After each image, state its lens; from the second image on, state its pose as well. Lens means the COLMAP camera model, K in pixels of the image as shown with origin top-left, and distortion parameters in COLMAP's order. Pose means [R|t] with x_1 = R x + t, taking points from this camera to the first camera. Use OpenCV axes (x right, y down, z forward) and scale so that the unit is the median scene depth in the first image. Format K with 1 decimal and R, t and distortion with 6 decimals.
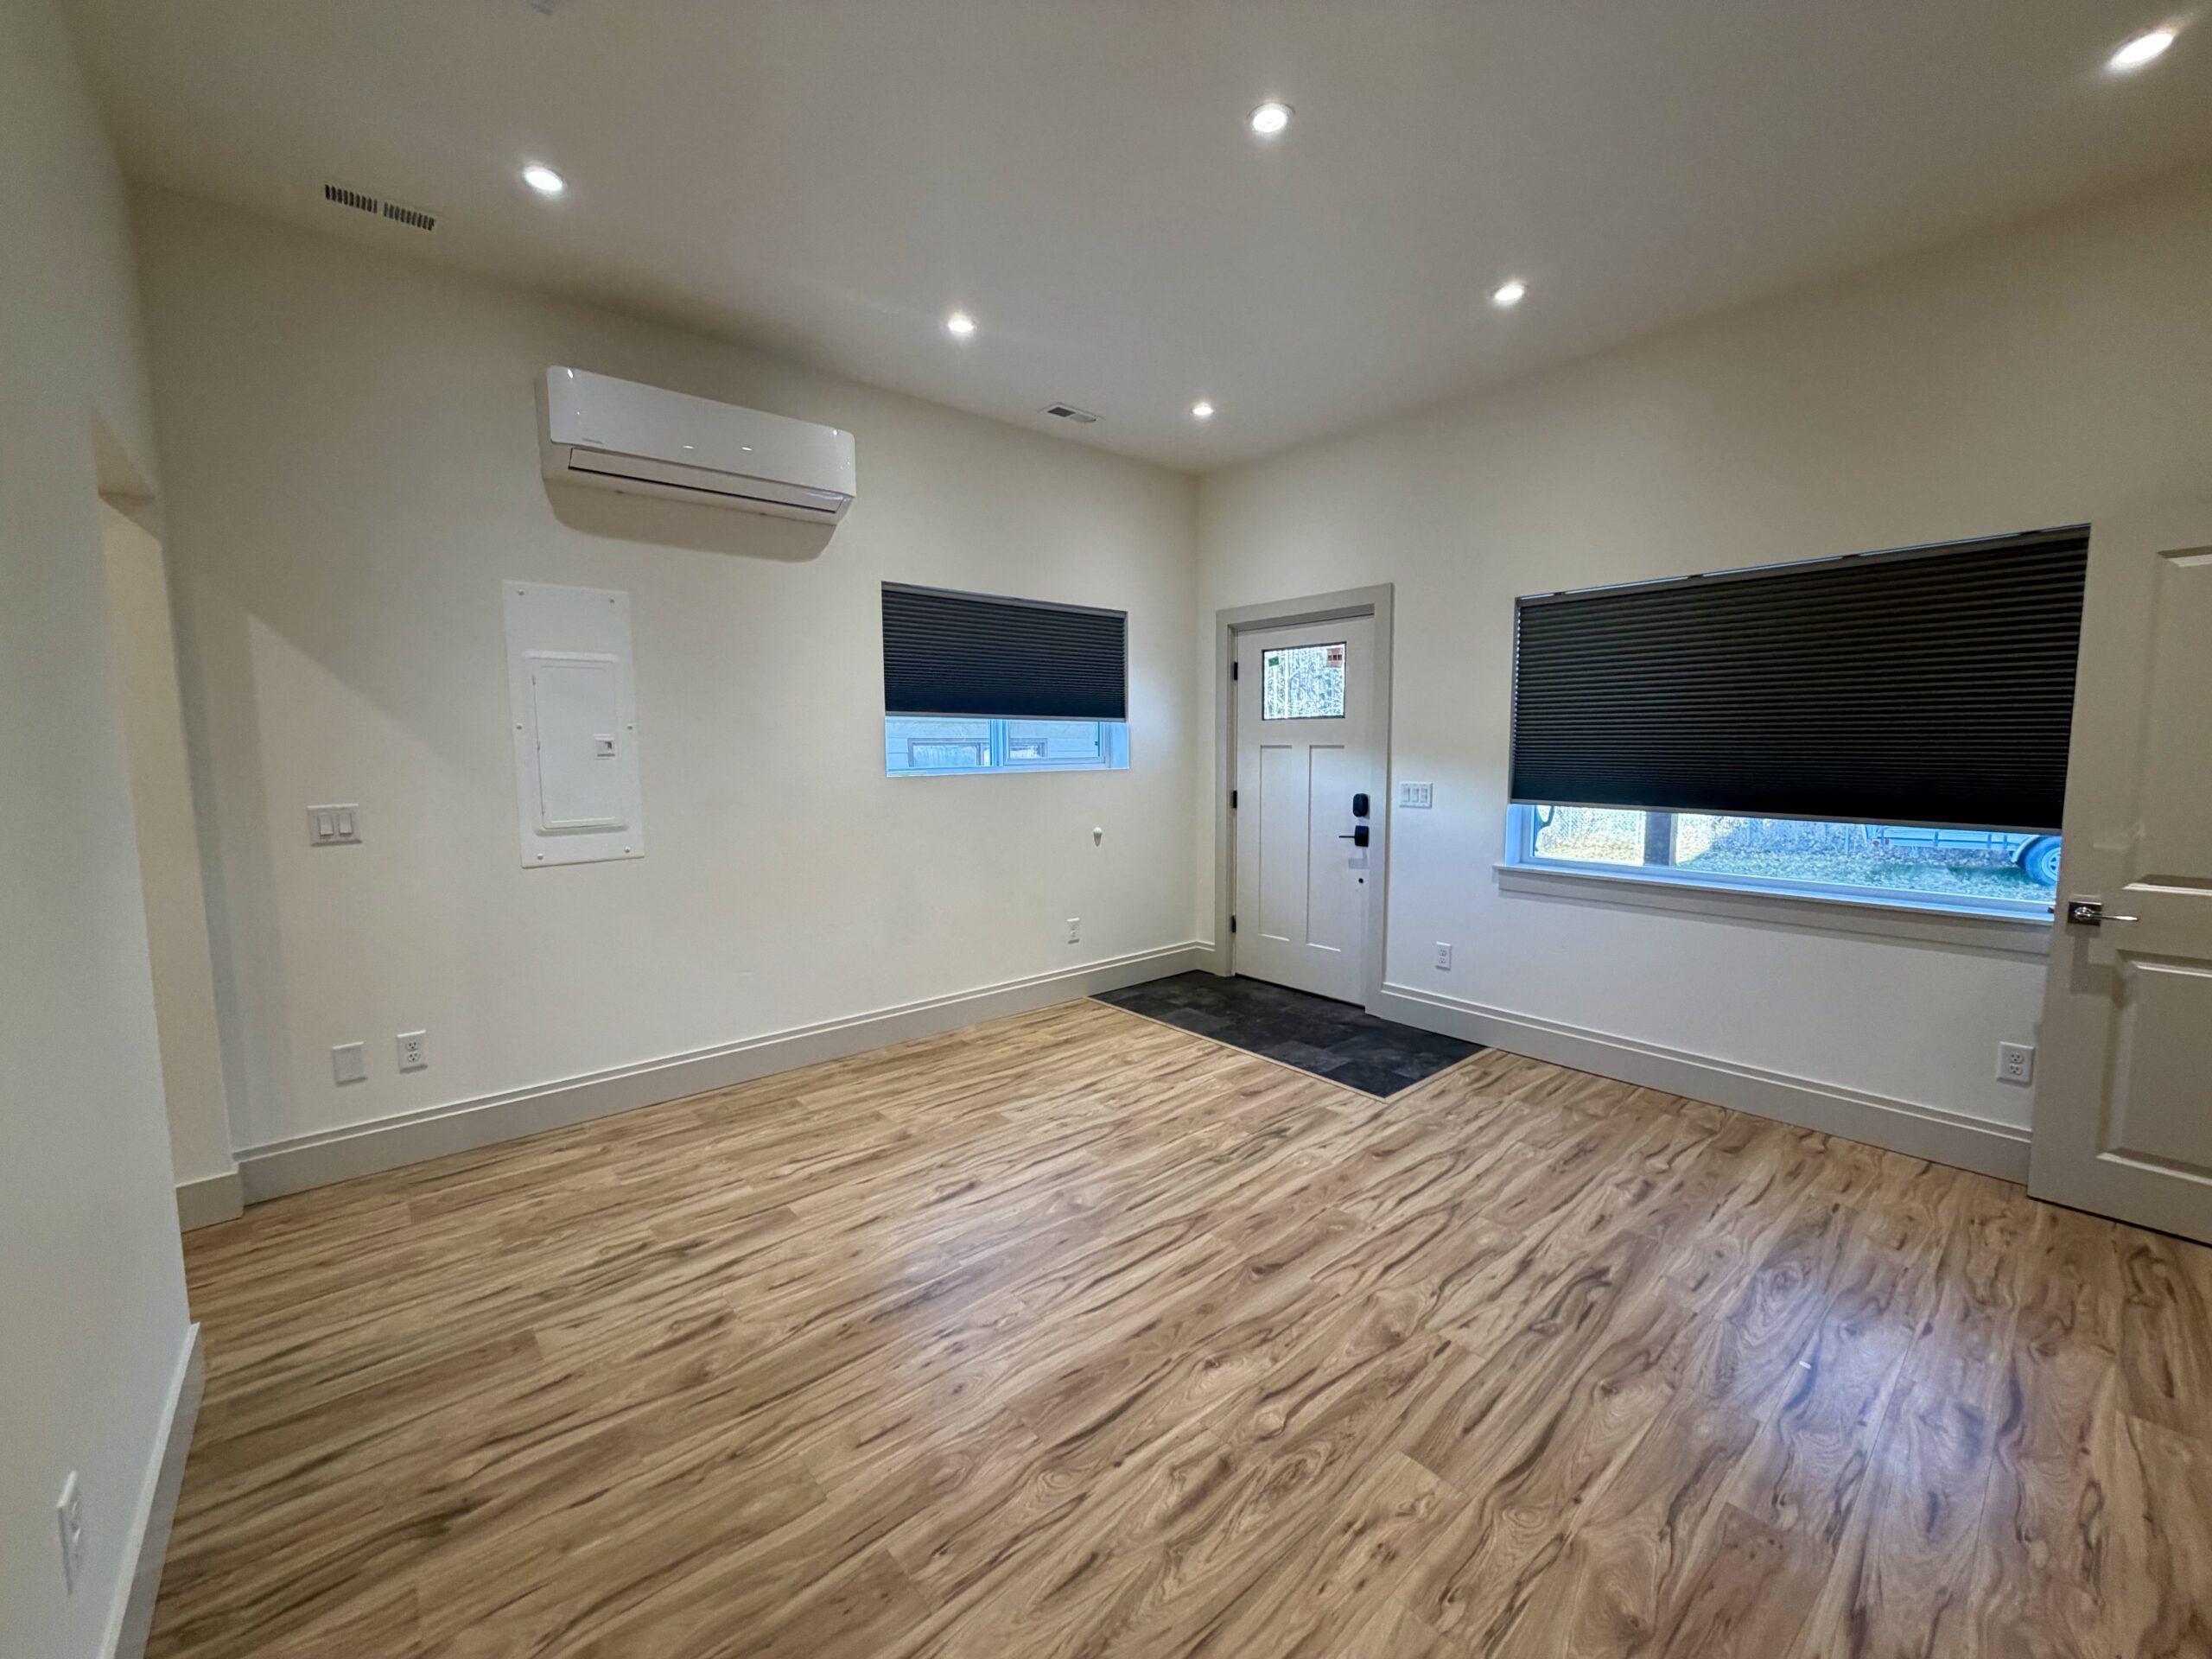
lens RADIAL K [[880.8, 0, 1105.2], [0, 880.8, 833.4], [0, 0, 1]] dist [0.000186, 0.000007]
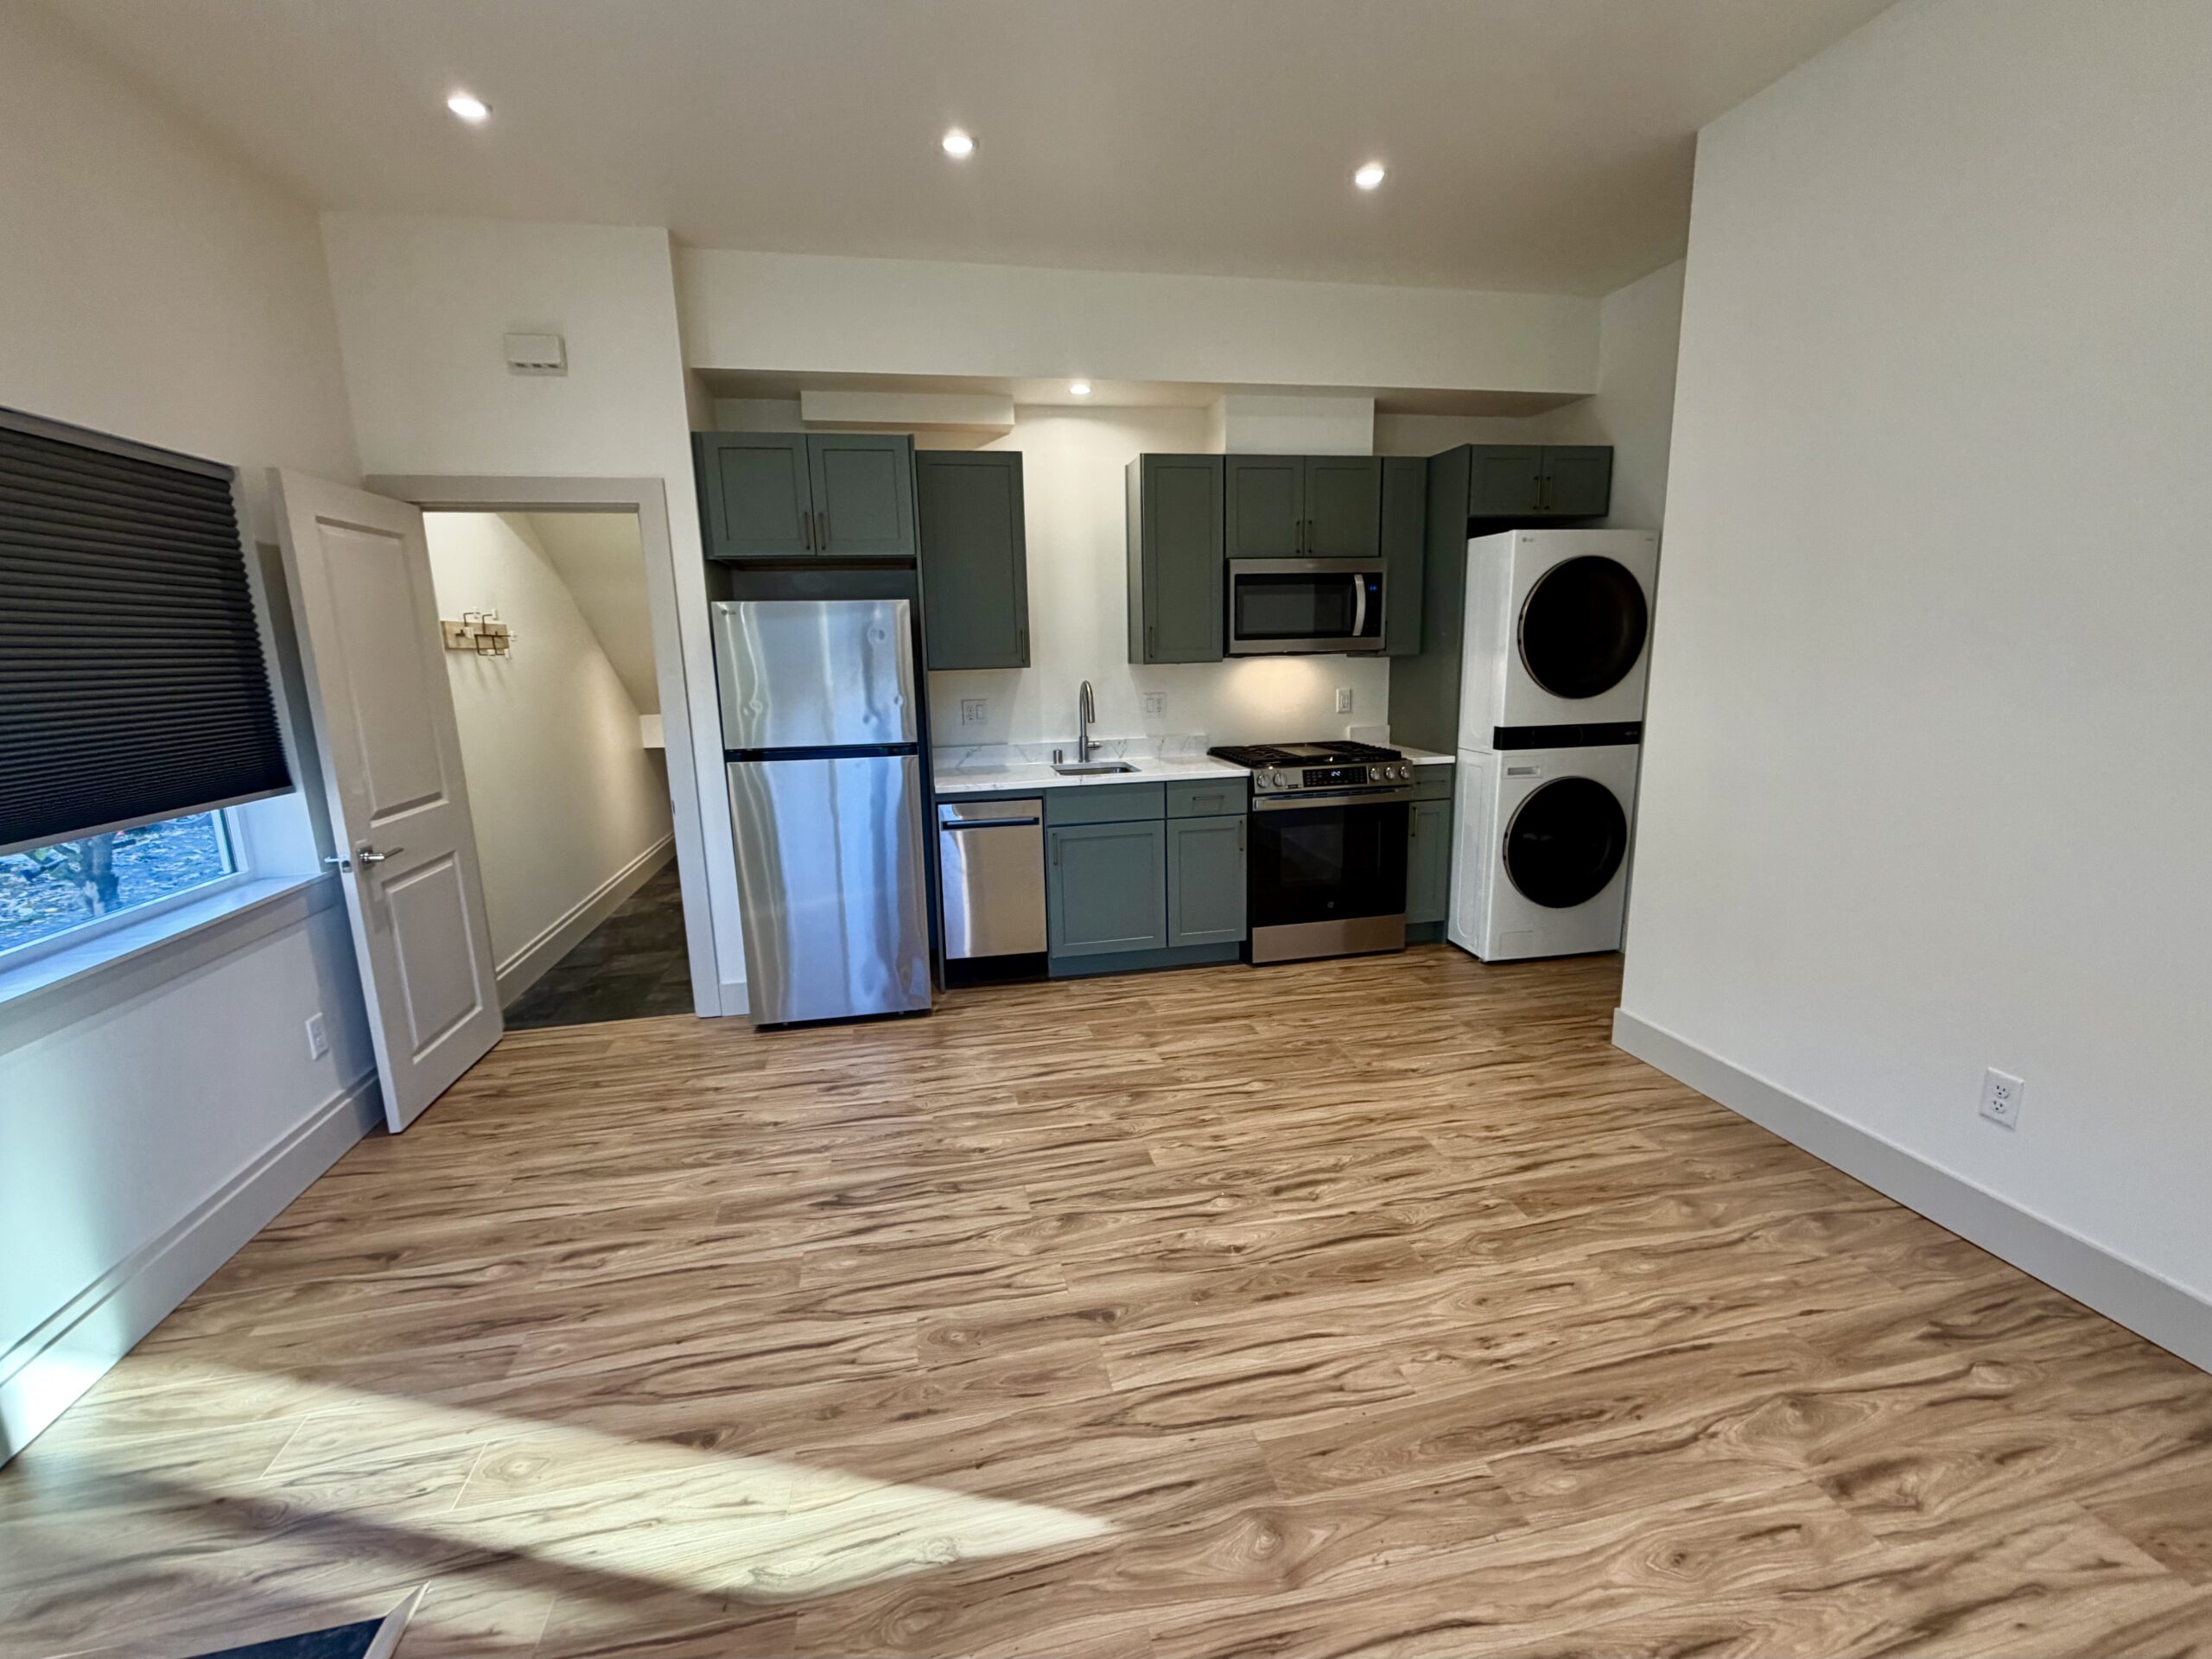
lens RADIAL K [[943.8, 0, 1101.4], [0, 943.8, 833.0], [0, 0, 1]] dist [0.000358, -0.000161]
pose [[-0.873702, -0.069724, 0.481439, -0.225501], [0.078930, 0.956242, 0.281727, -0.204615], [-0.480015, 0.284146, -0.829968, 1.641486]]
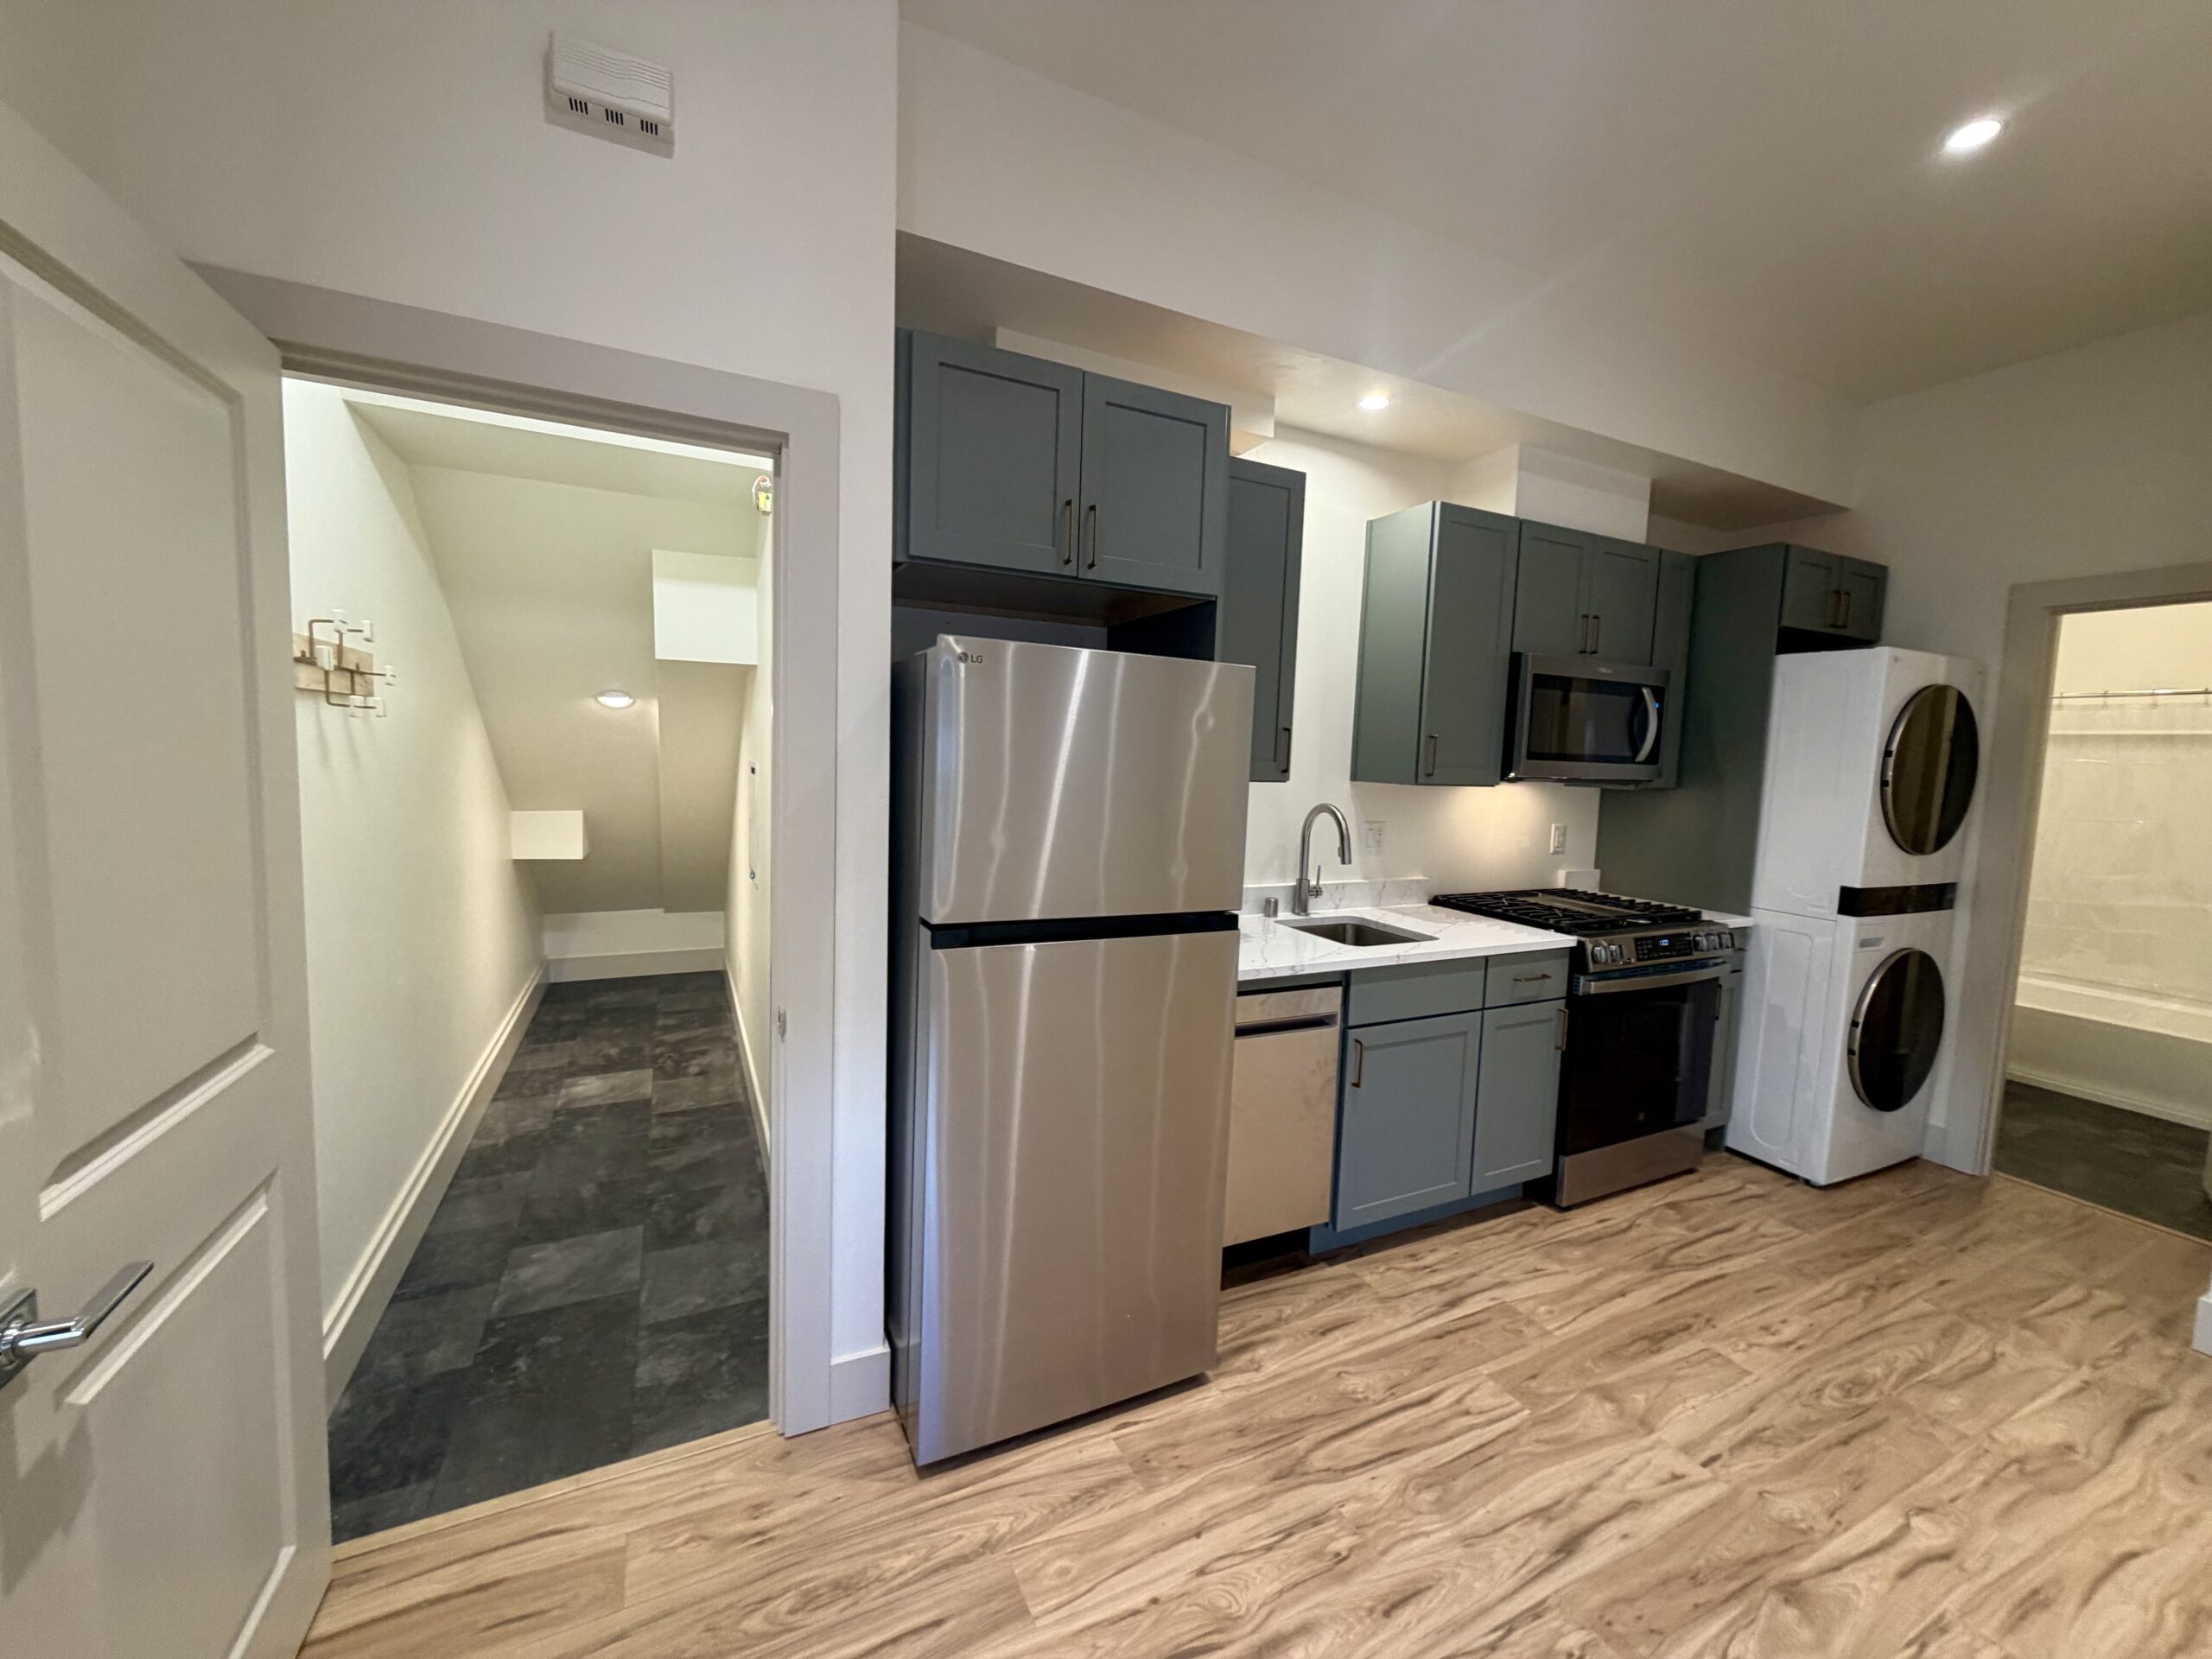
lens RADIAL K [[876.8, 0, 1106.0], [0, 876.8, 829.5], [0, 0, 1]] dist [0.000538, -0.000063]
pose [[-0.967415, -0.050499, 0.248110, 0.729622], [-0.003792, 0.982689, 0.185226, -0.159109], [-0.253169, 0.178250, -0.950859, 1.267399]]
